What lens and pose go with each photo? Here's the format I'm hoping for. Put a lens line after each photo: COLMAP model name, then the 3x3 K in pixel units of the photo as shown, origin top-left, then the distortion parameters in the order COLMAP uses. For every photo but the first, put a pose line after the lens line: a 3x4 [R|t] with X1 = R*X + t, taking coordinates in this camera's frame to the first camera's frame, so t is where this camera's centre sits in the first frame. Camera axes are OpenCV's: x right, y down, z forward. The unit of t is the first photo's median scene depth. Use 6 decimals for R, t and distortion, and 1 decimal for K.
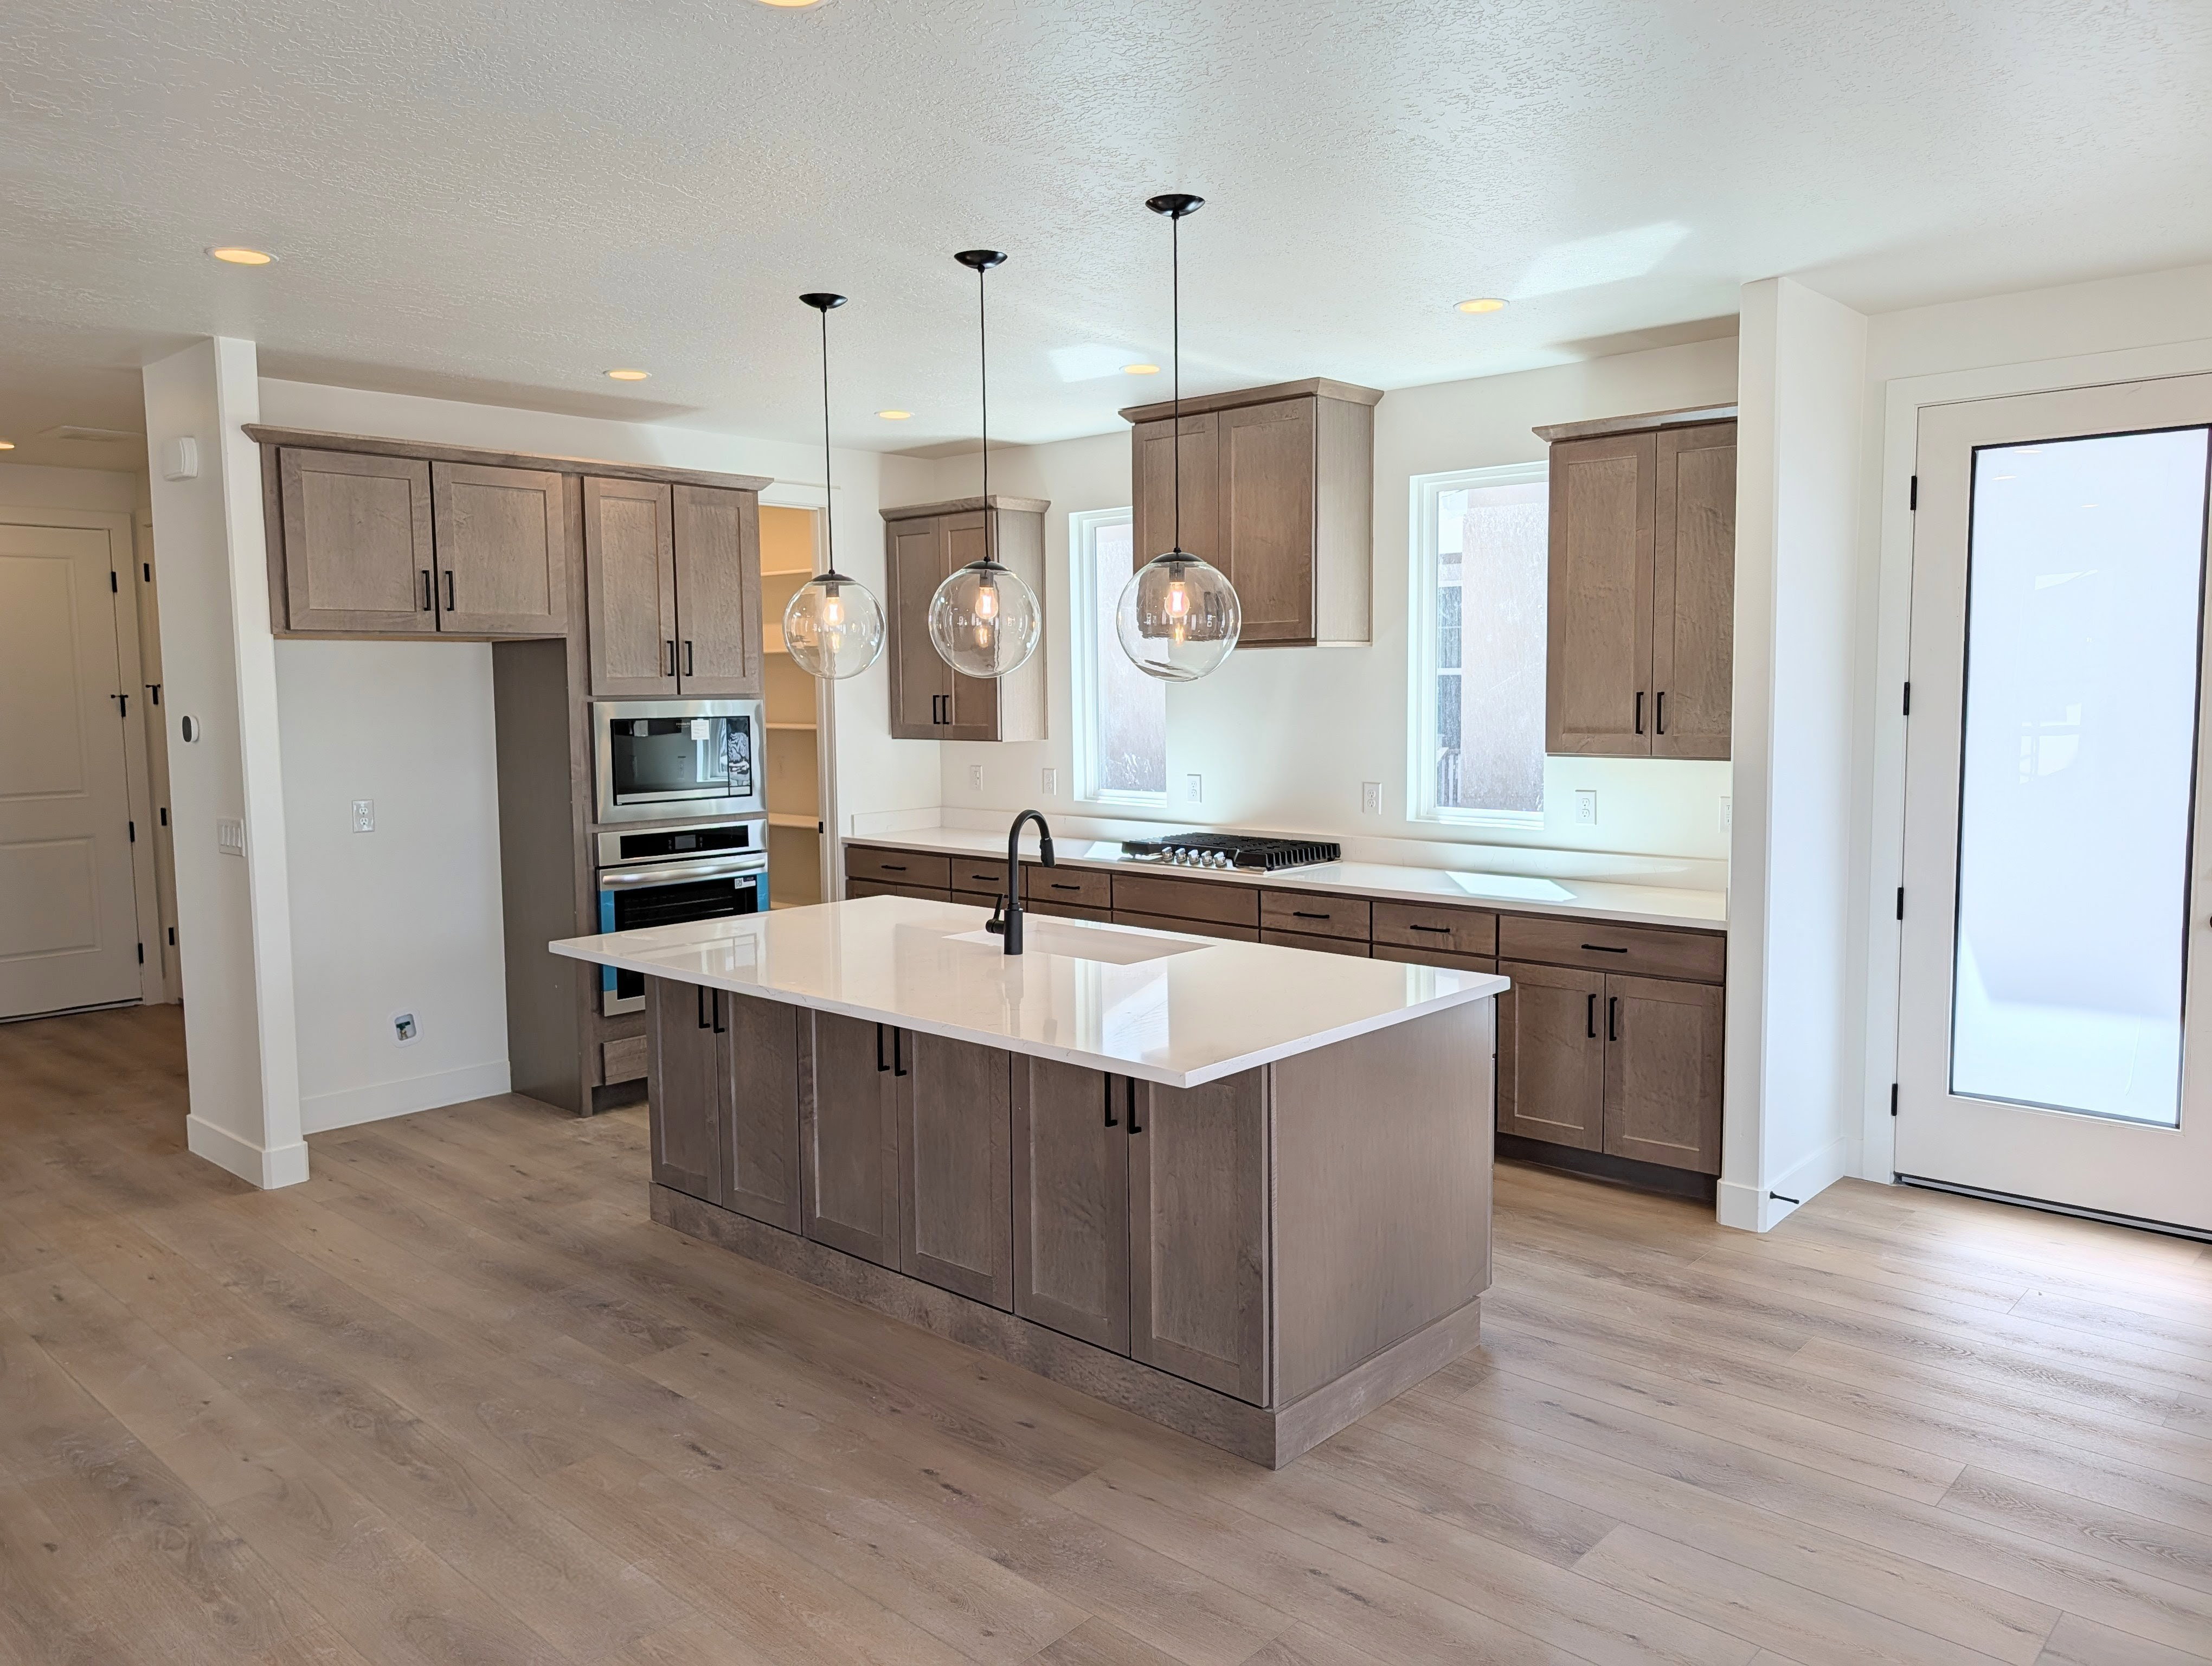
lens RADIAL K [[1586.7, 0, 1090.5], [0, 1586.7, 822.0], [0, 0, 1]] dist [0.022164, -0.020114]
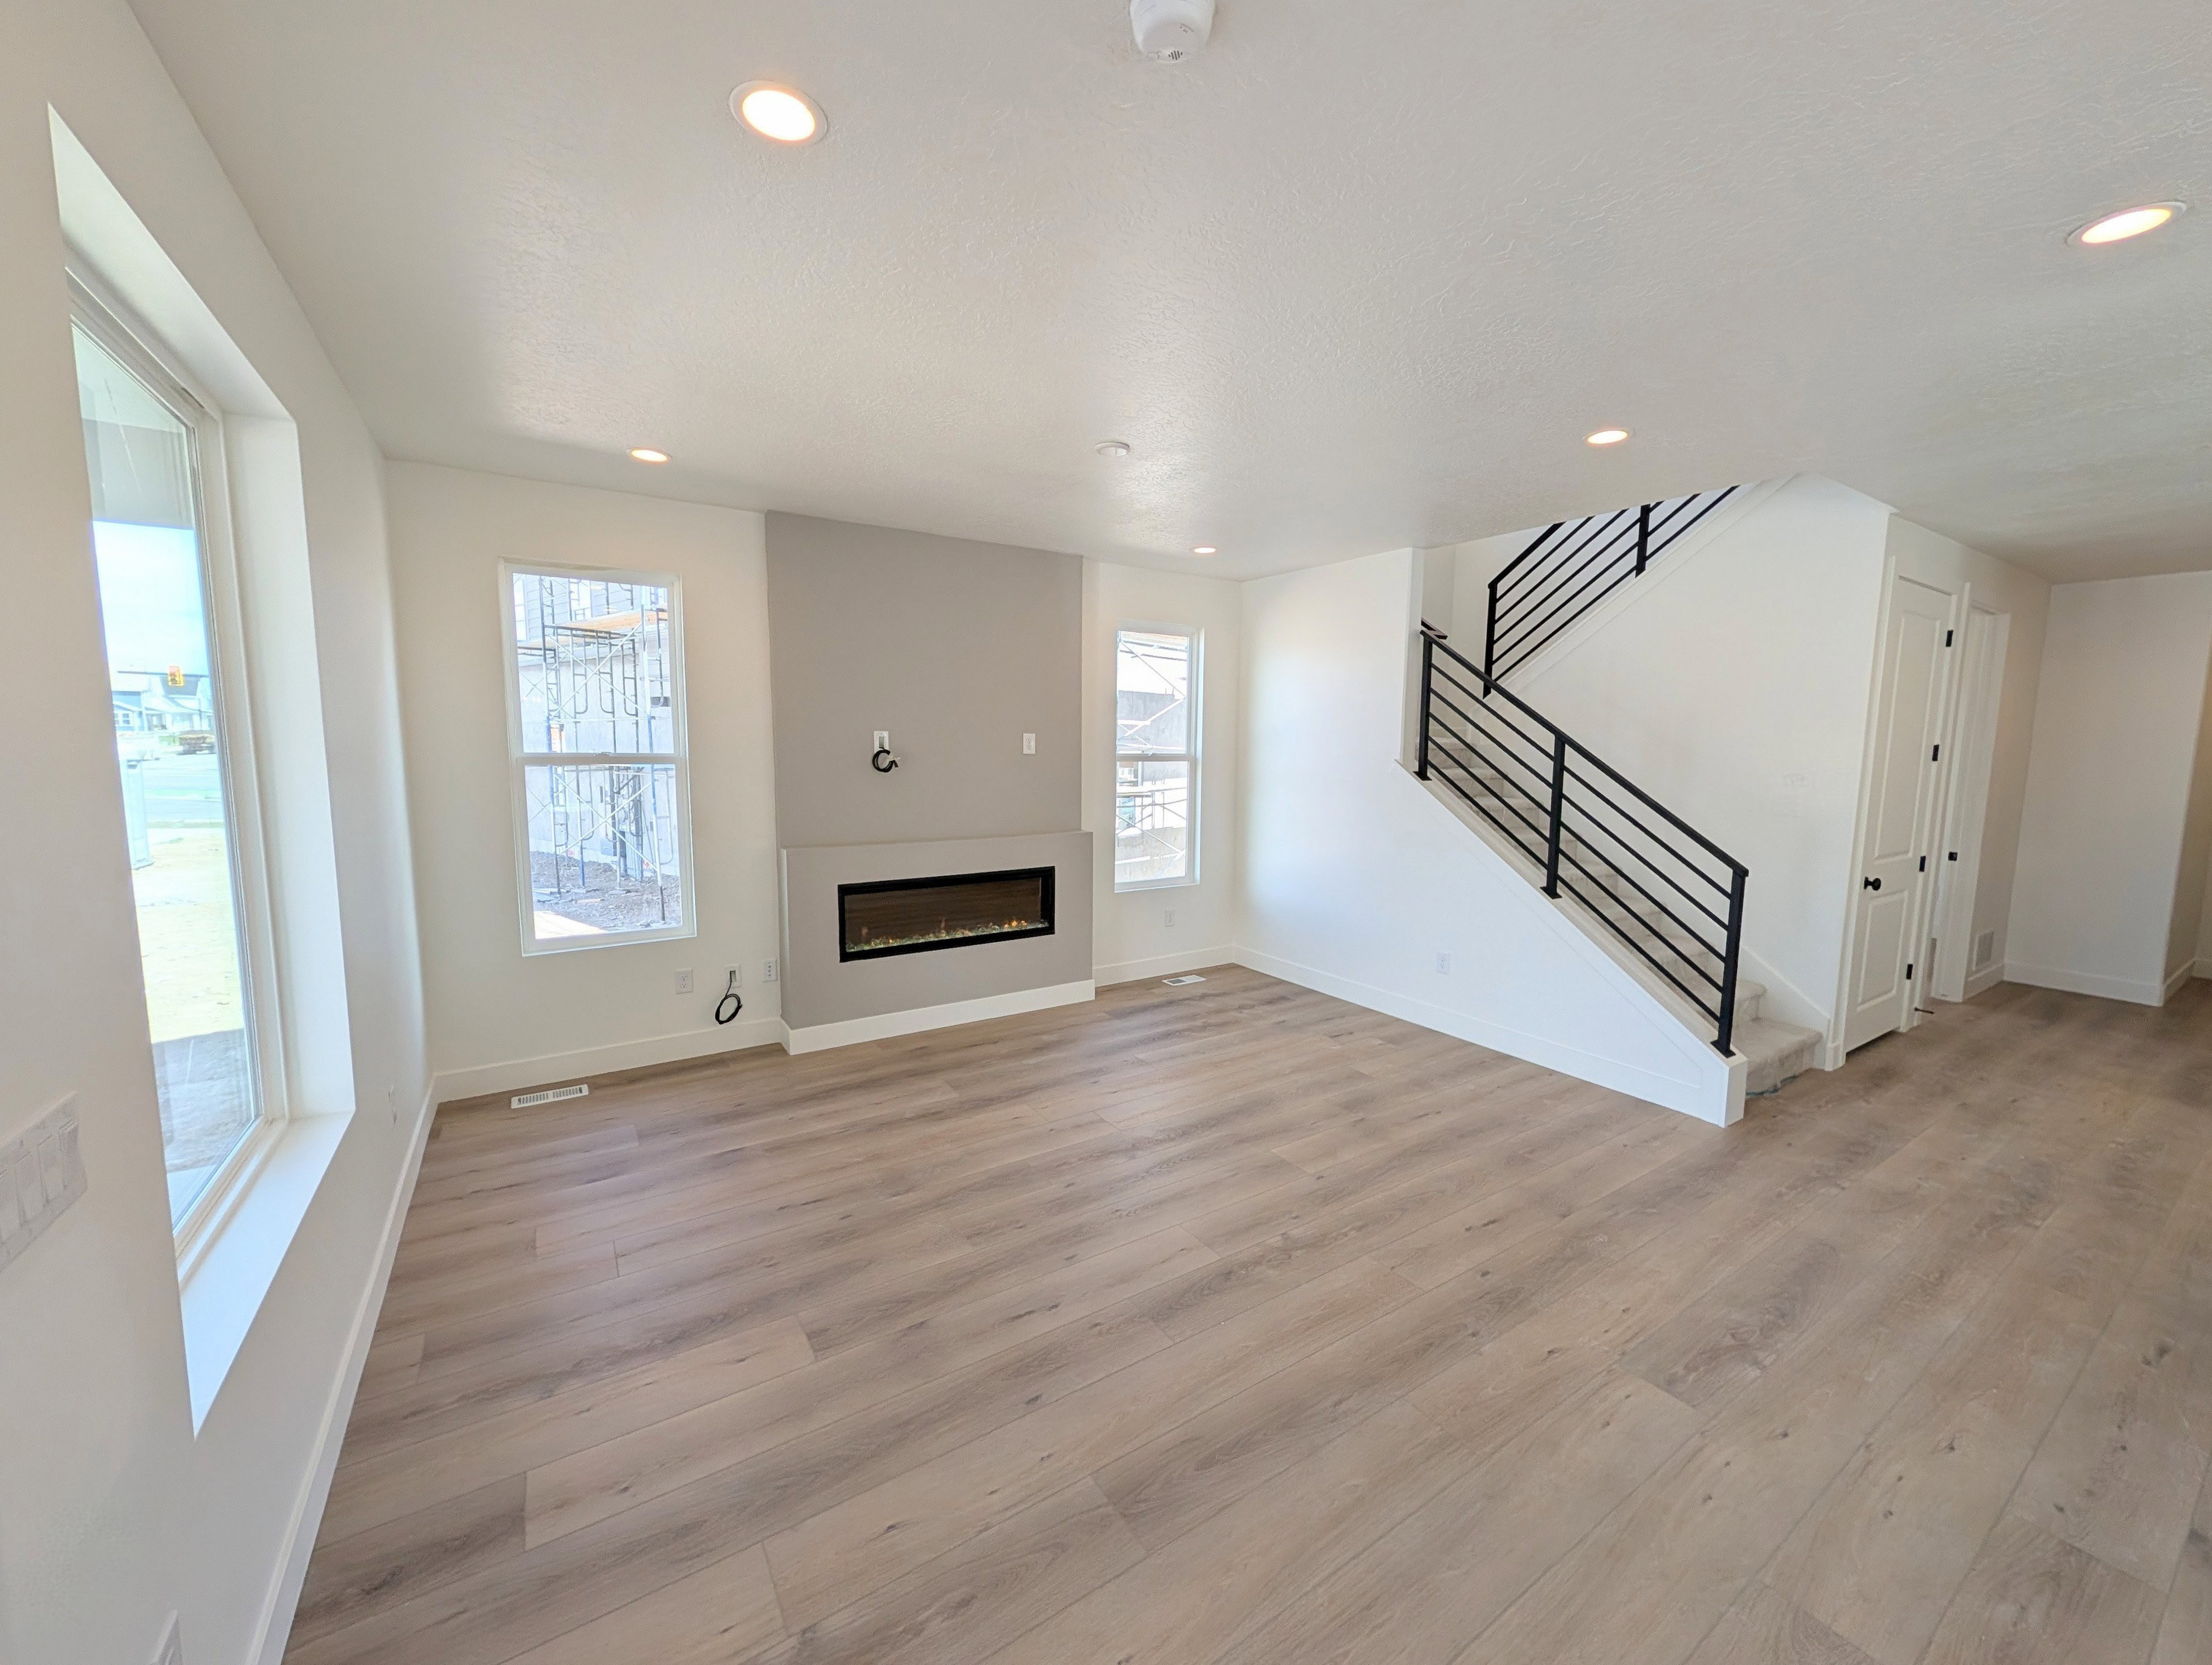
lens RADIAL K [[851.8, 0, 1103.6], [0, 851.8, 833.0], [0, 0, 1]] dist [-0.000982, 0.000418]
pose [[-0.249398, 0.110167, -0.962114, 0.406393], [-0.091959, 0.986324, 0.136776, -0.019464], [0.964025, 0.122587, -0.235856, 0.213918]]
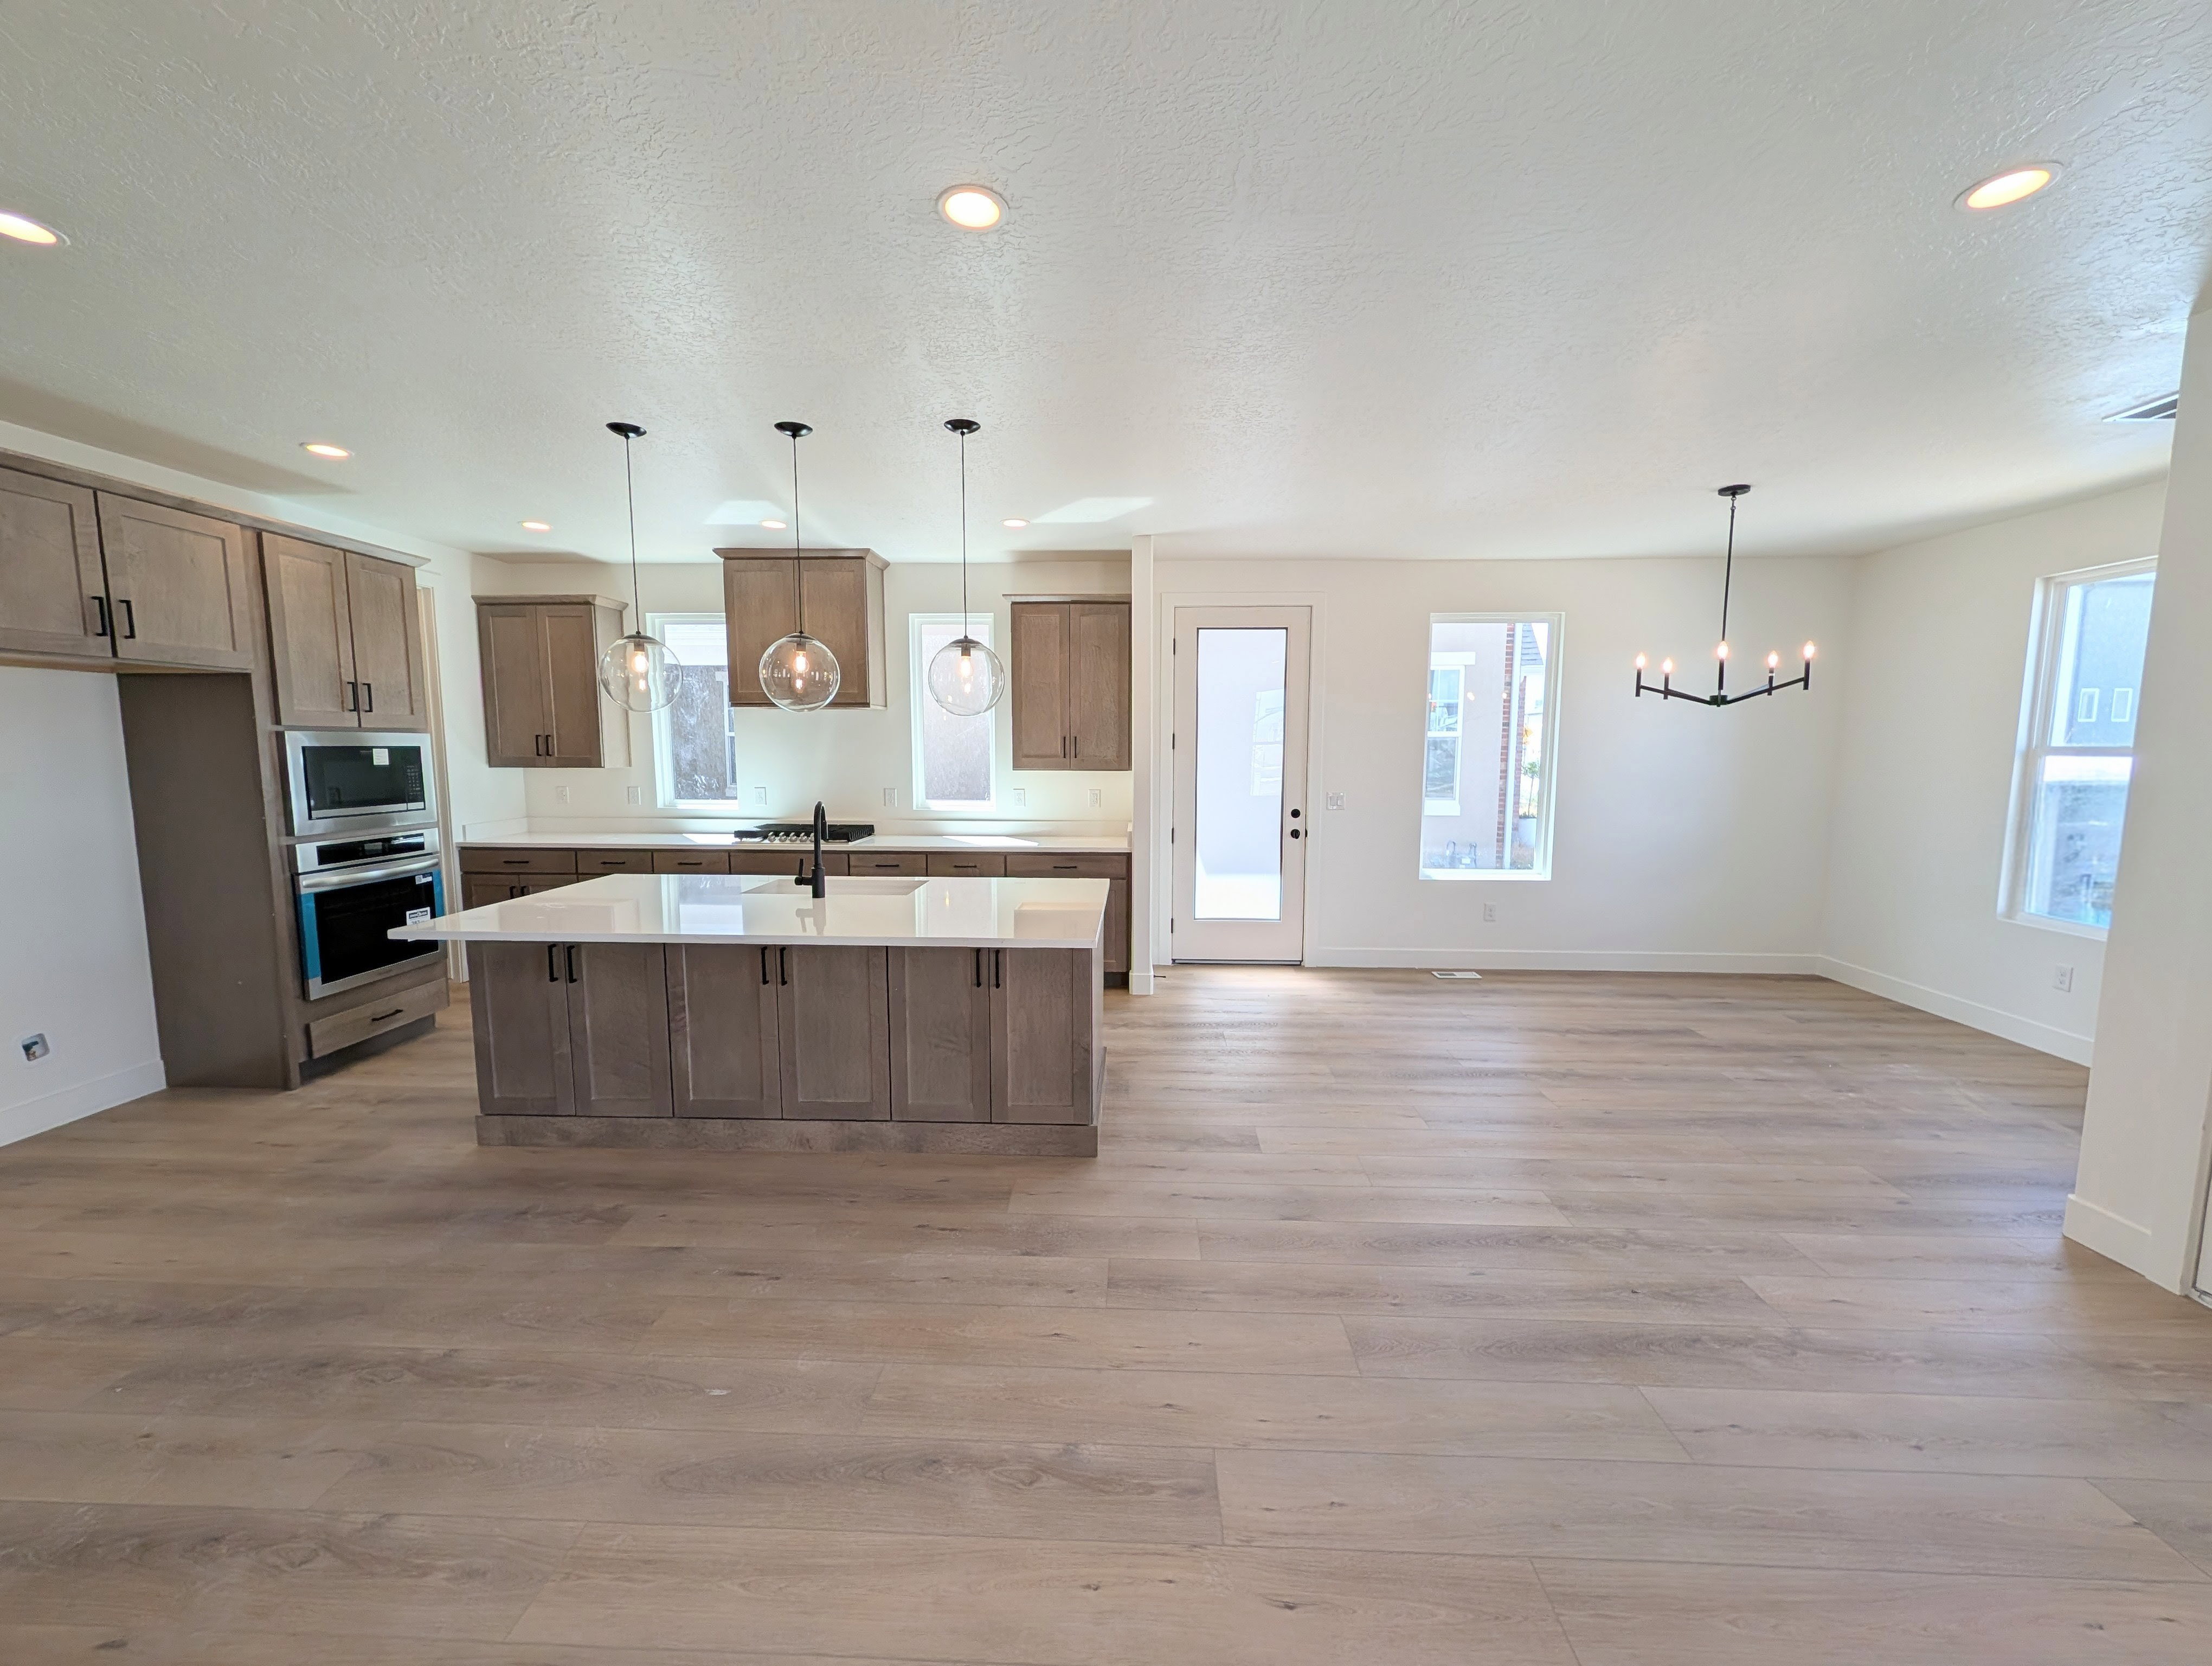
lens RADIAL K [[852.0, 0, 1102.6], [0, 852.0, 838.2], [0, 0, 1]] dist [-0.000982, 0.000418]
pose [[0.759075, -0.057728, 0.648439, -0.331678], [0.046537, 0.998324, 0.034399, 0.010662], [-0.649338, 0.004065, 0.760489, 0.181617]]
